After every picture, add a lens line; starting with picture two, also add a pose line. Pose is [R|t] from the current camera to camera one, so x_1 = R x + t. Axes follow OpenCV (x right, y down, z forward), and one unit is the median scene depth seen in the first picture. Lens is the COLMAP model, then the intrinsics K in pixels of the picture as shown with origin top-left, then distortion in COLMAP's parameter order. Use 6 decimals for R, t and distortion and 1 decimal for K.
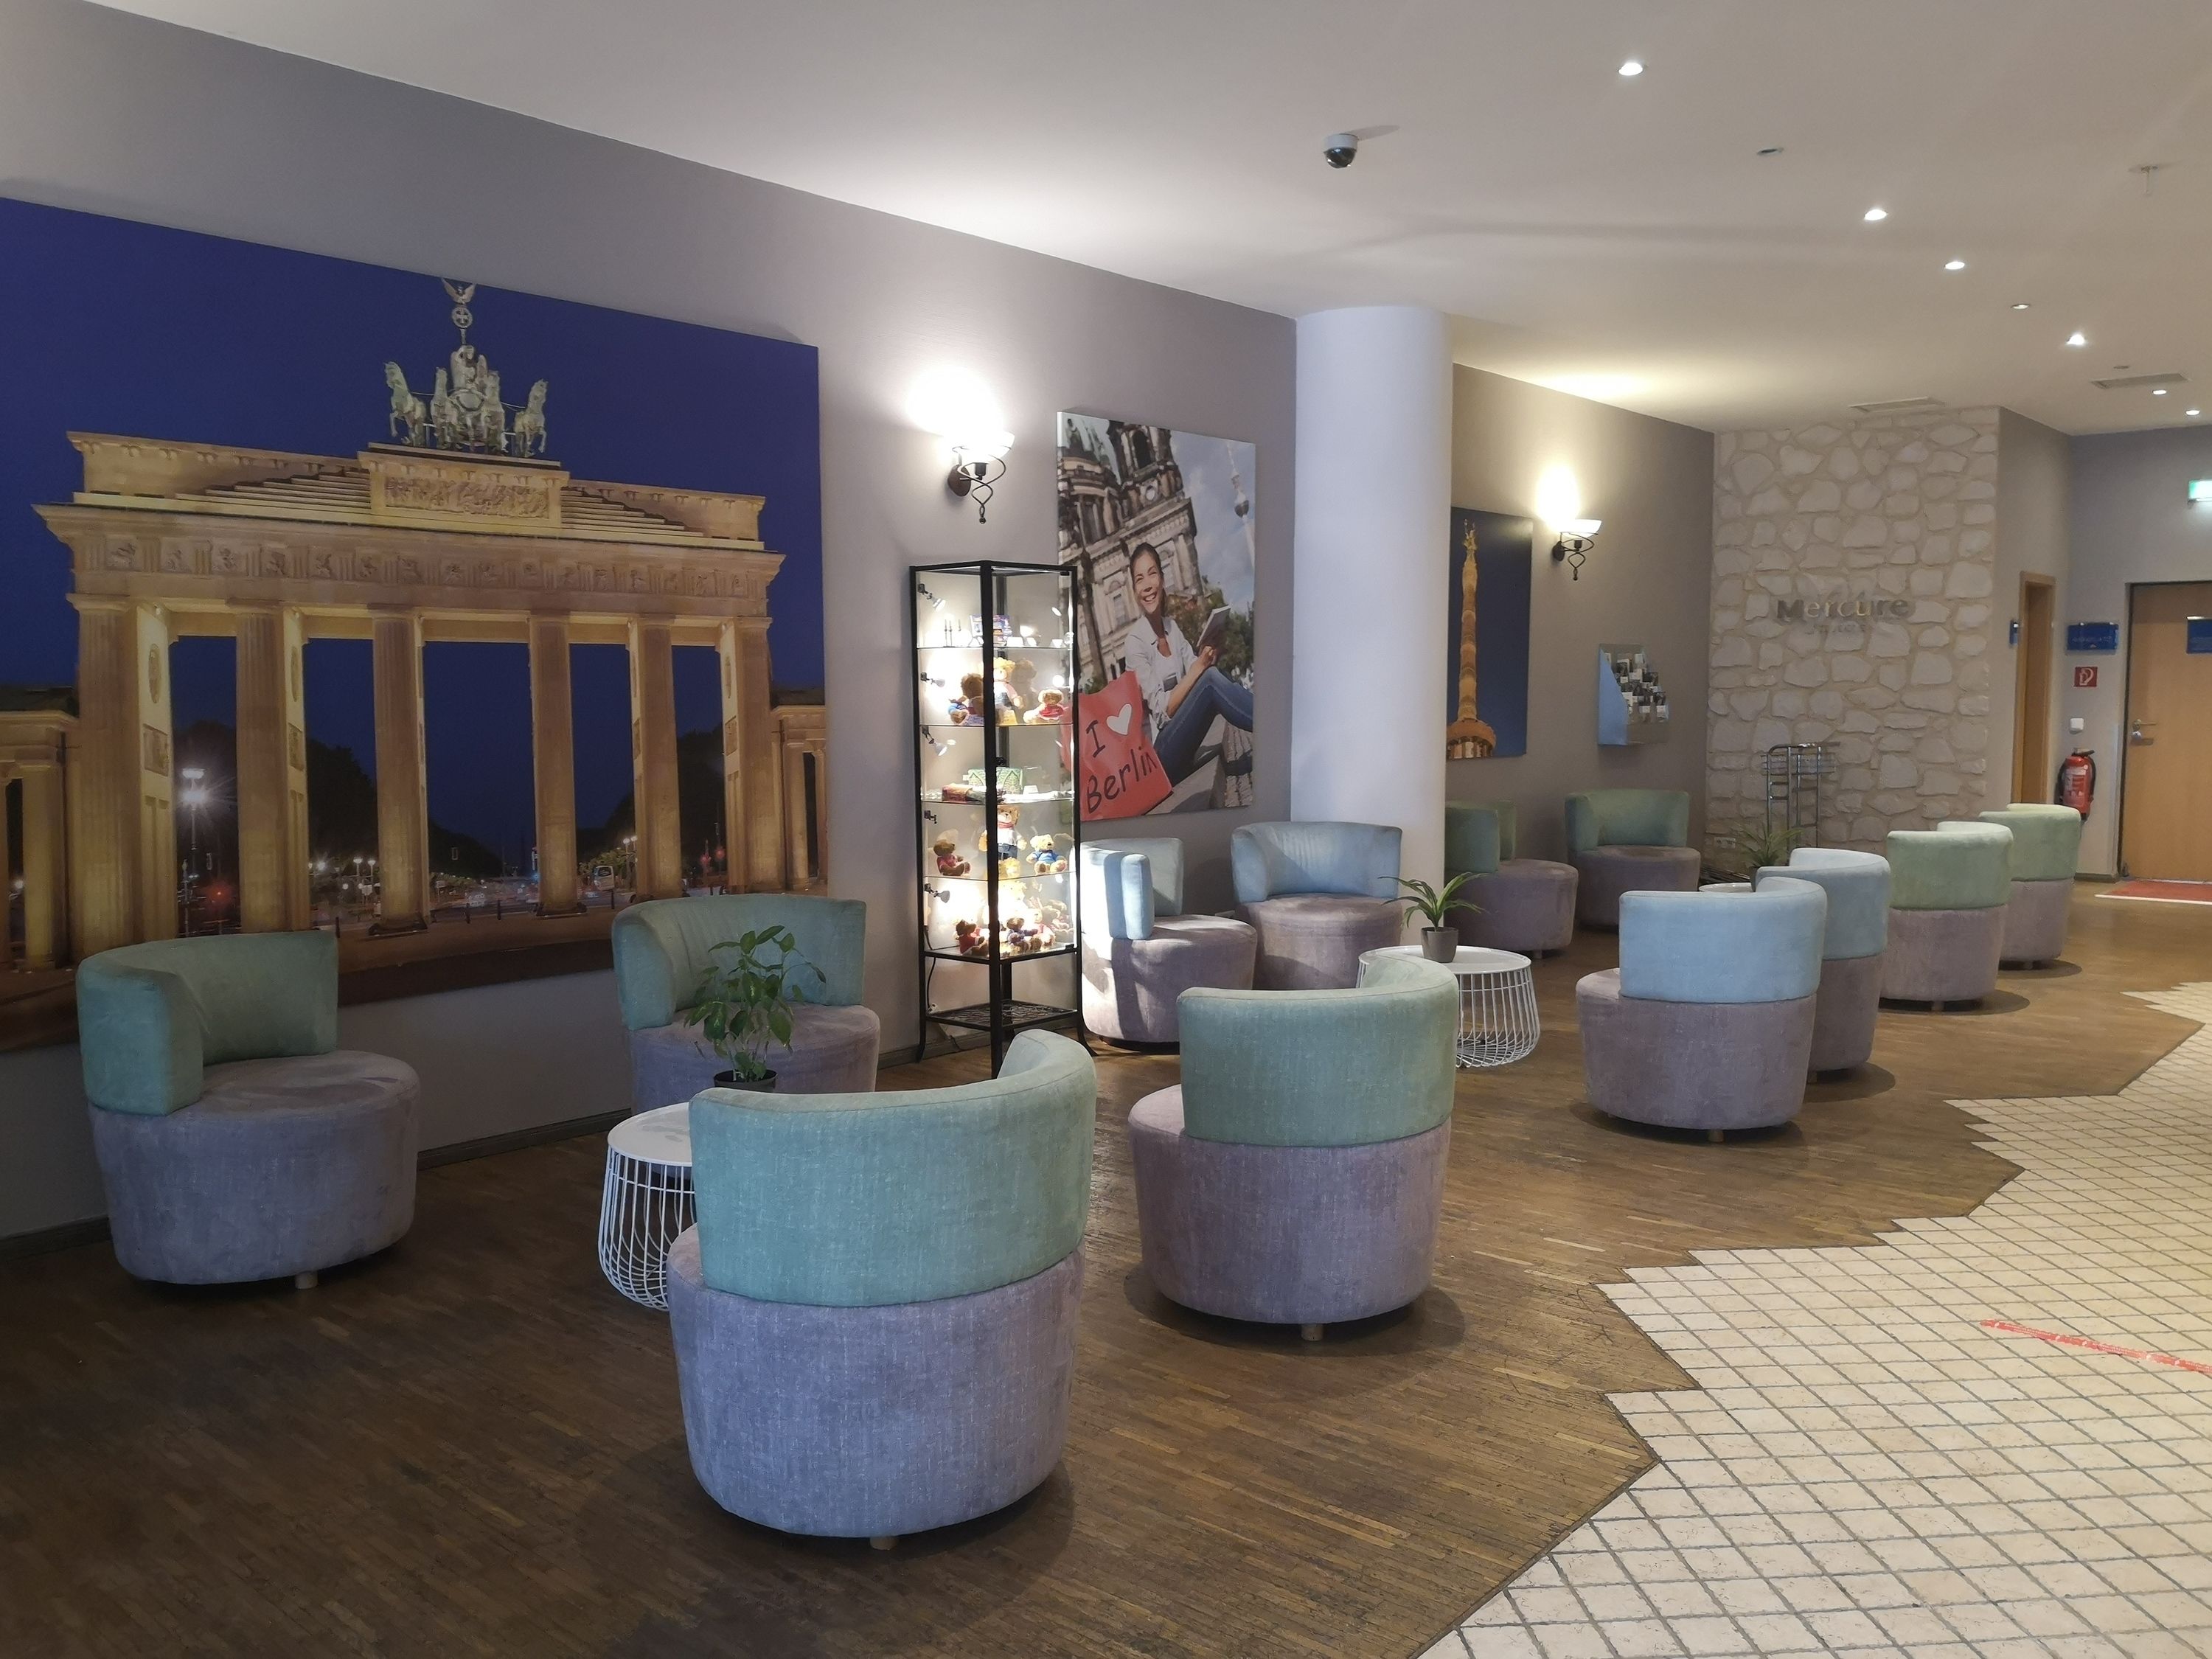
lens RADIAL K [[1721.6, 0, 1107.7], [0, 1721.6, 835.5], [0, 0, 1]] dist [0.024078, -0.024490]
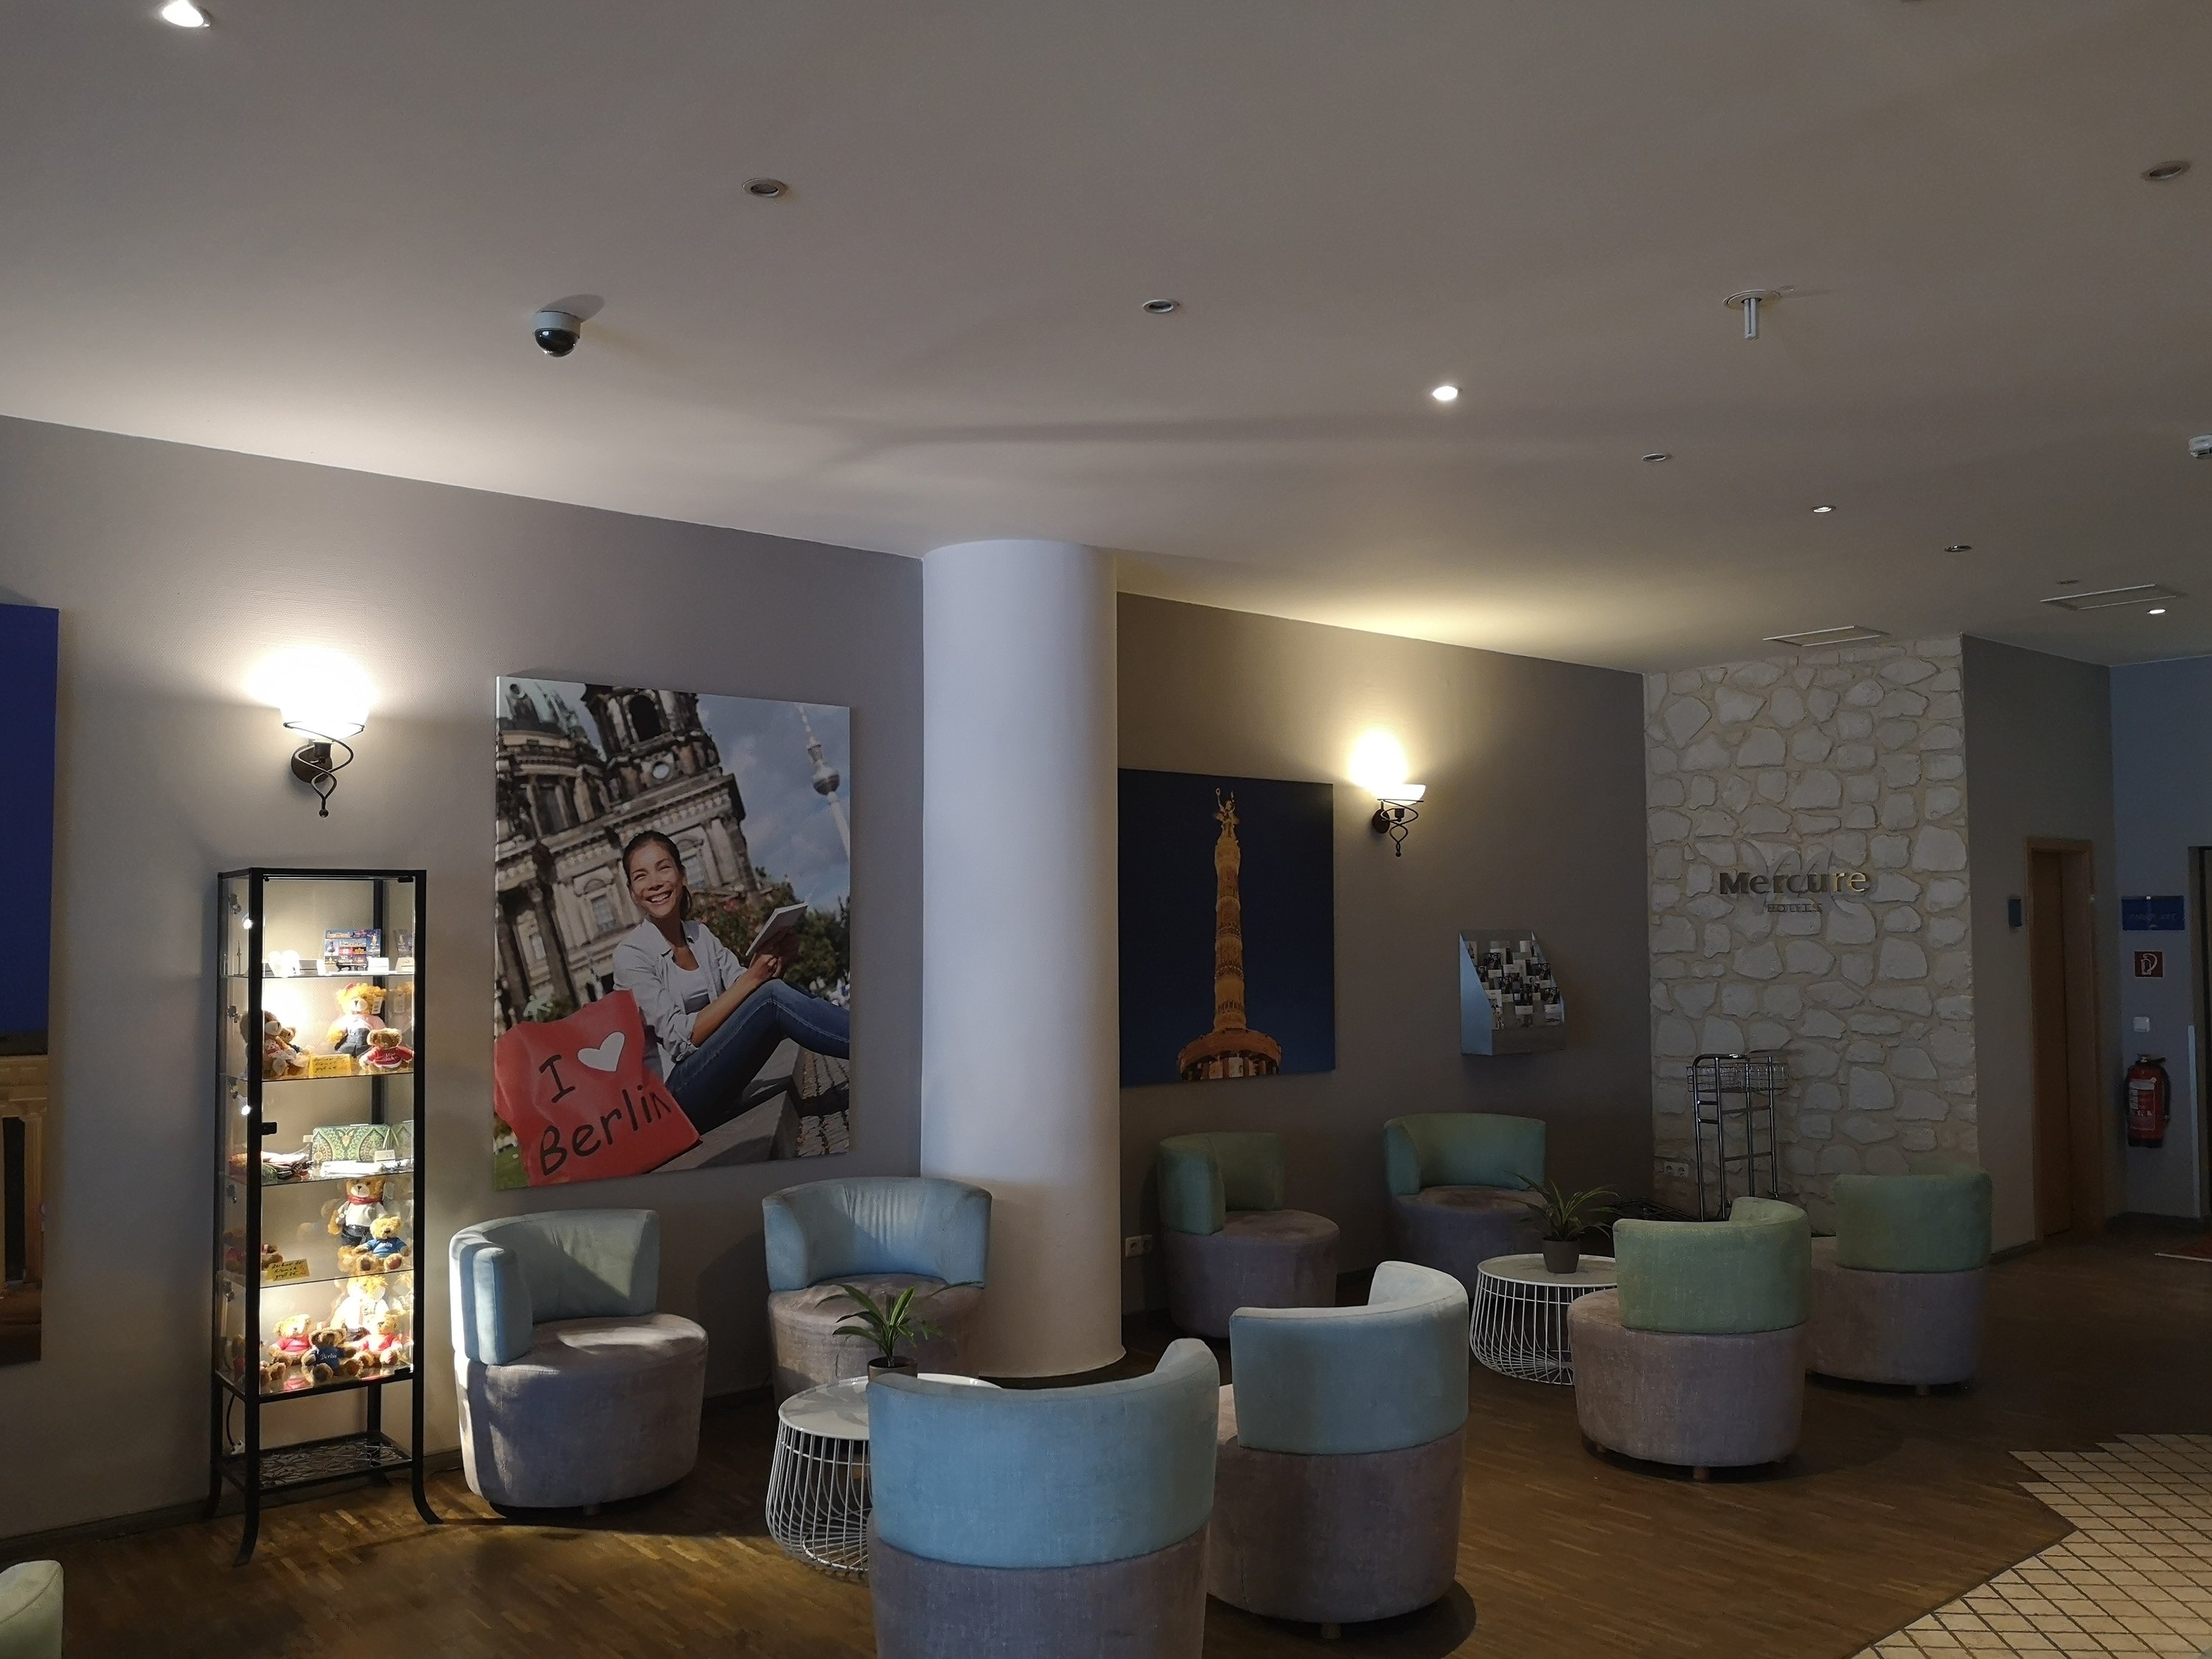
lens RADIAL K [[1721.6, 0, 1097.2], [0, 1721.6, 829.1], [0, 0, 1]] dist [0.024078, -0.024490]
pose [[0.988714, -0.011880, -0.149344, 0.299772], [-0.009920, 0.989473, -0.144380, -0.048409], [0.149487, 0.144232, 0.978187, 0.208693]]
